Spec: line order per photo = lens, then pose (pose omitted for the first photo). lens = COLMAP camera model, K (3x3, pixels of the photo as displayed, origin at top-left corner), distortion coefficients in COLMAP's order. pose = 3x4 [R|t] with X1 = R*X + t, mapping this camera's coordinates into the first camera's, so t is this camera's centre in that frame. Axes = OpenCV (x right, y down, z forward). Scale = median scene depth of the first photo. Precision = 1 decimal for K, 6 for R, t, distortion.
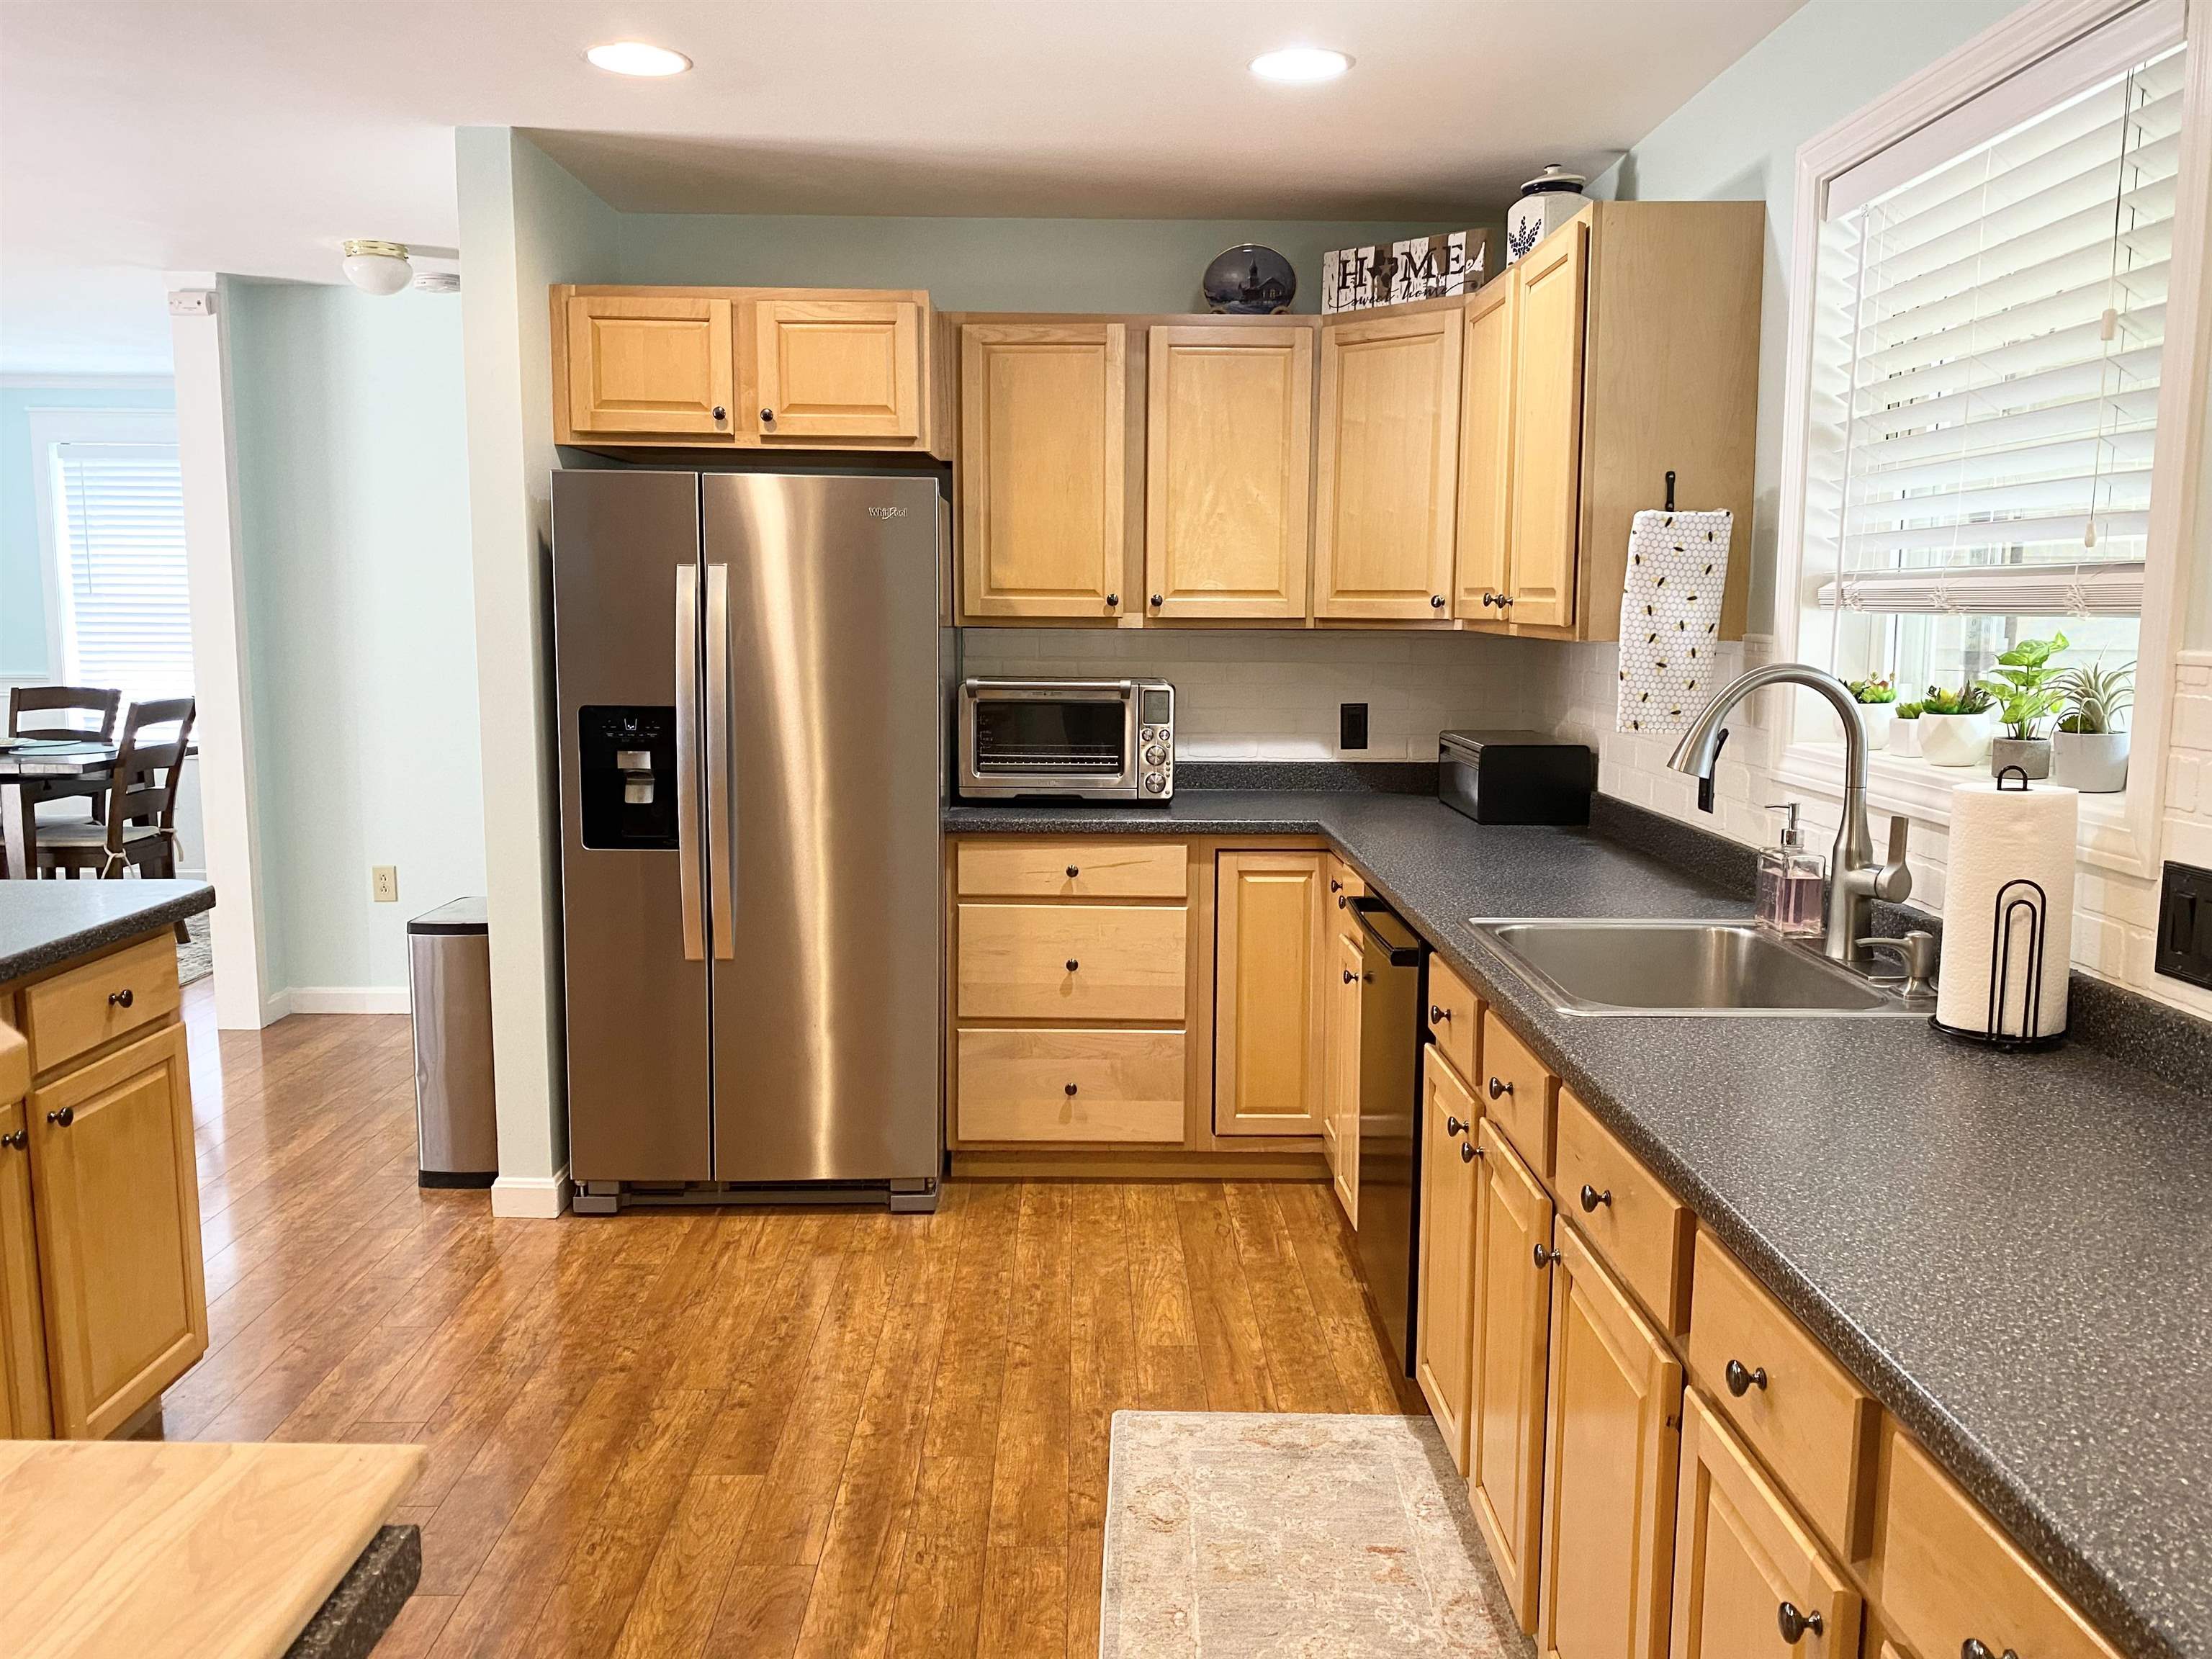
lens RADIAL K [[1694.6, 0, 1083.5], [0, 1694.6, 818.5], [0, 0, 1]] dist [0.019356, -0.002843]
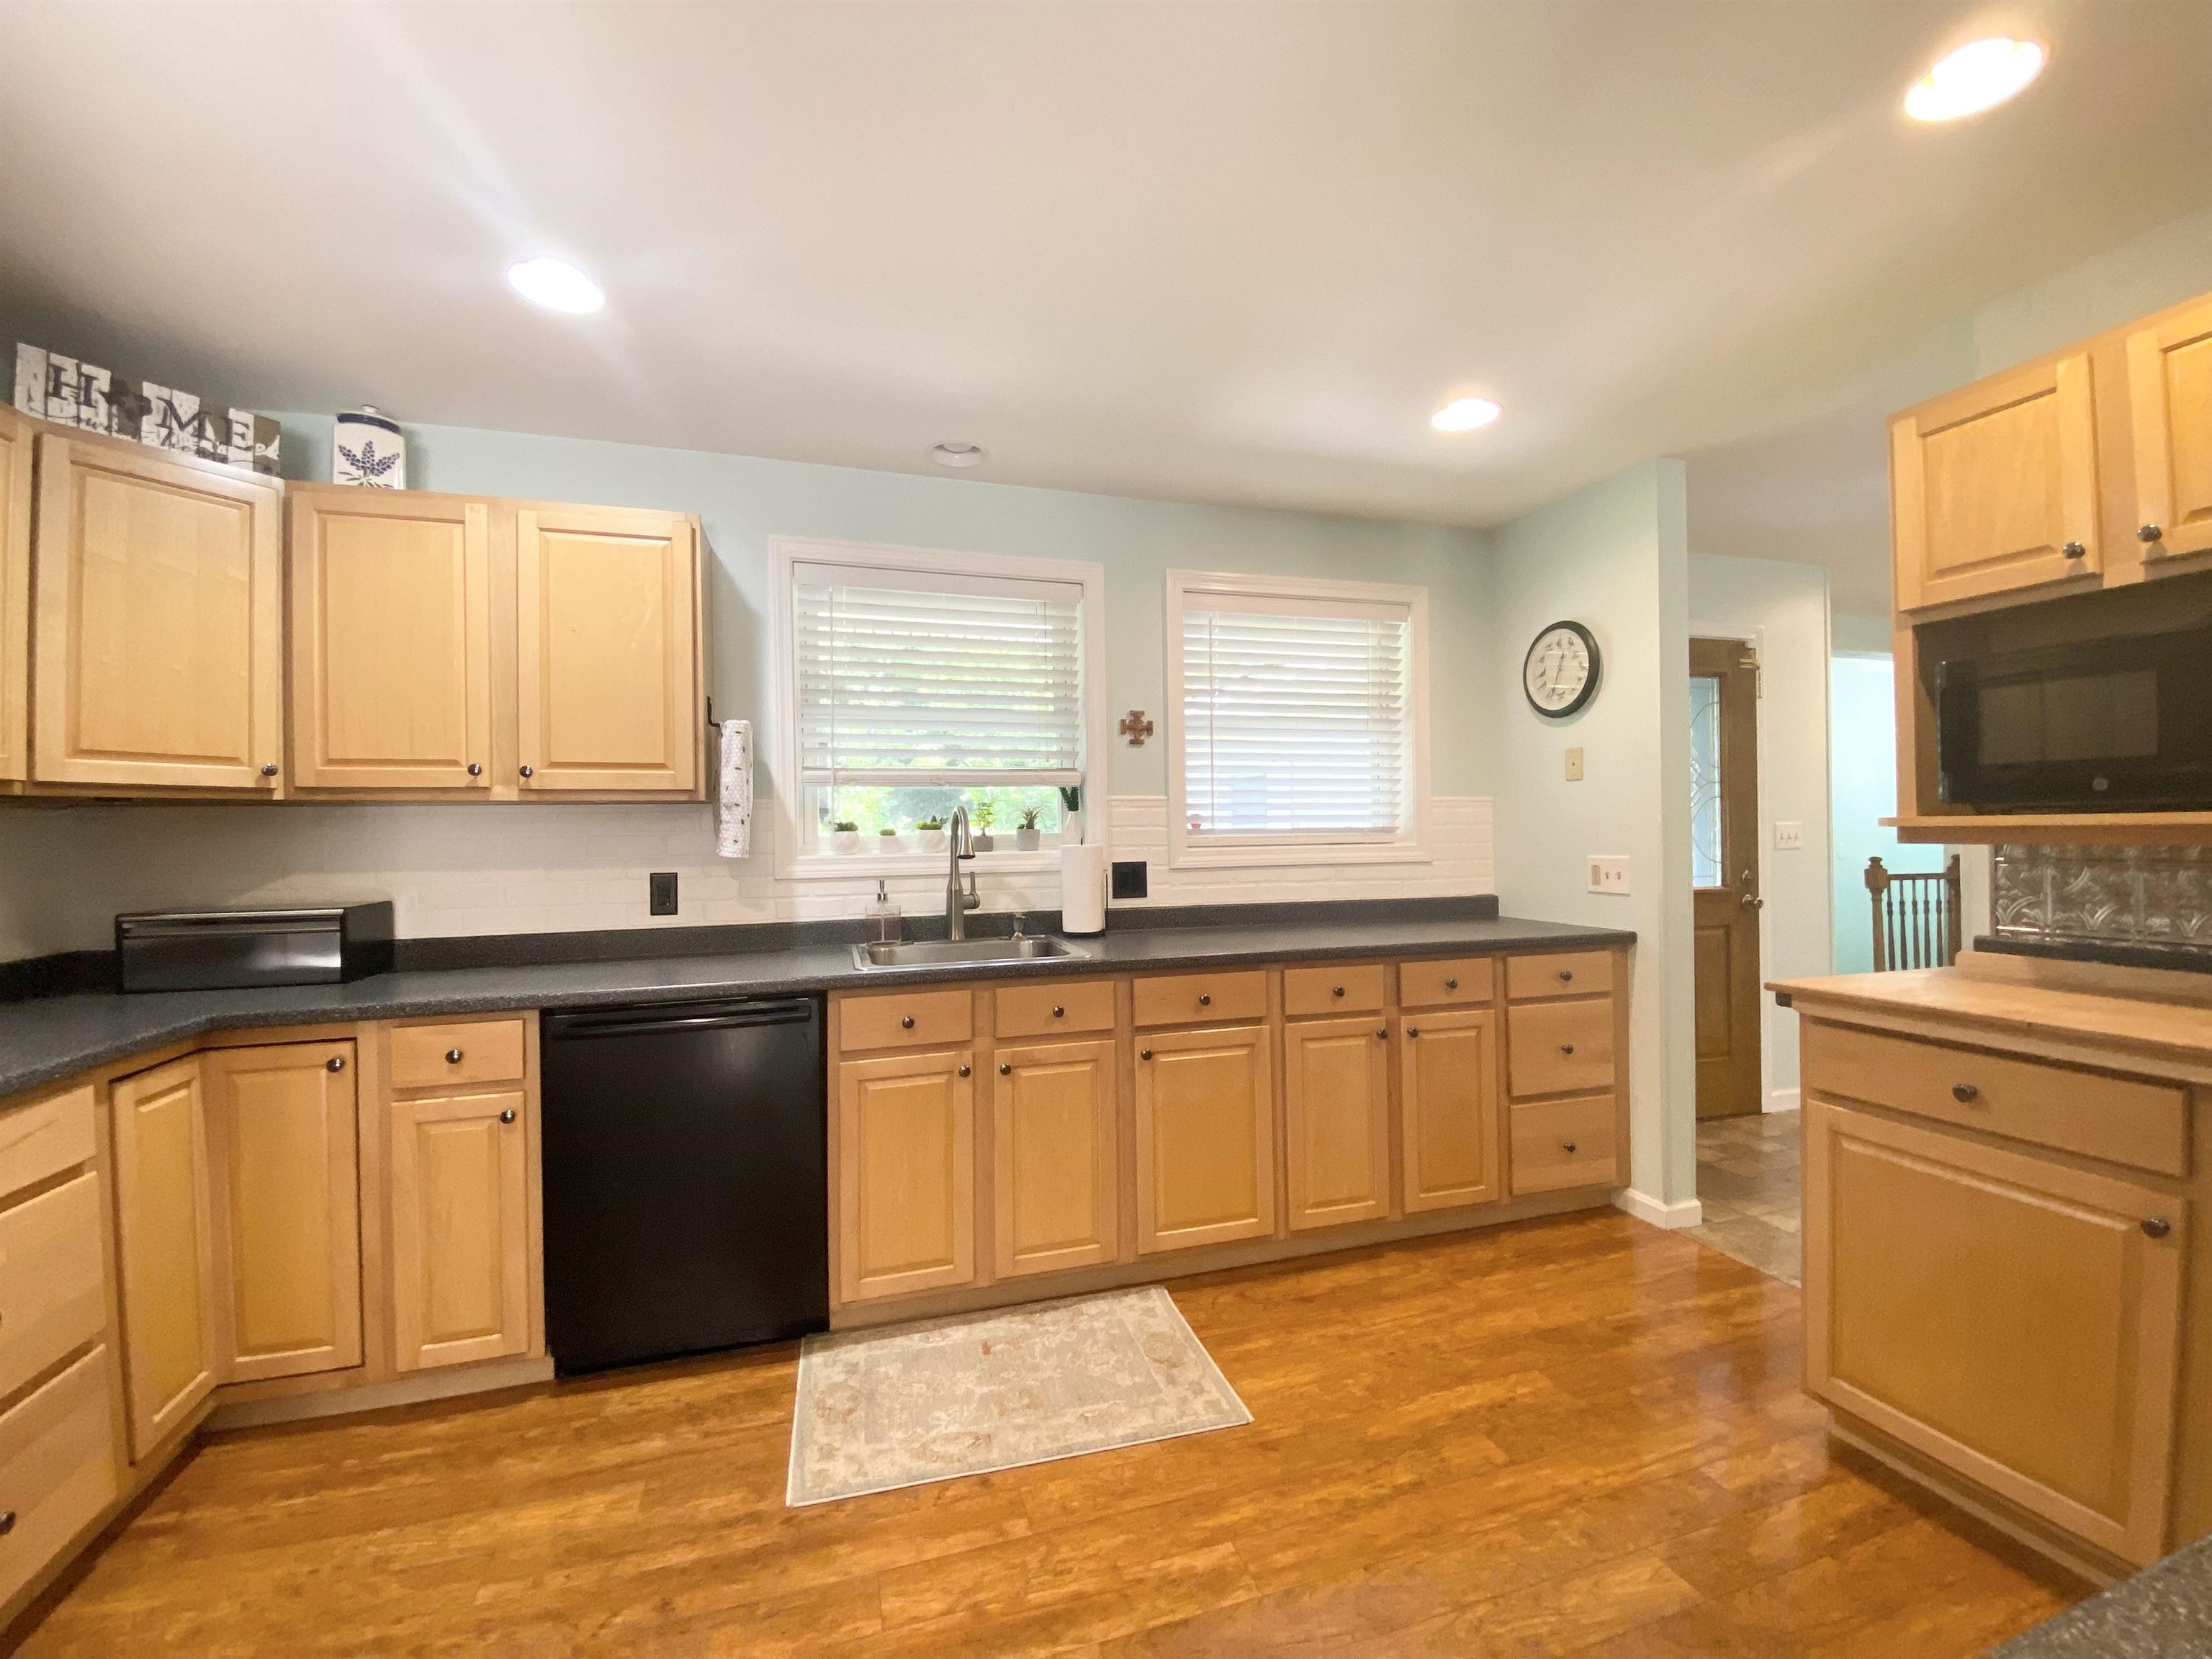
lens RADIAL K [[920.9, 0, 1106.0], [0, 920.9, 829.5], [0, 0, 1]] dist [0.001341, -0.012232]
pose [[-0.305723, 0.000762, 0.952120, -0.533690], [0.136396, 0.989720, 0.043004, -0.060449], [-0.942300, 0.143013, -0.302684, 0.844177]]
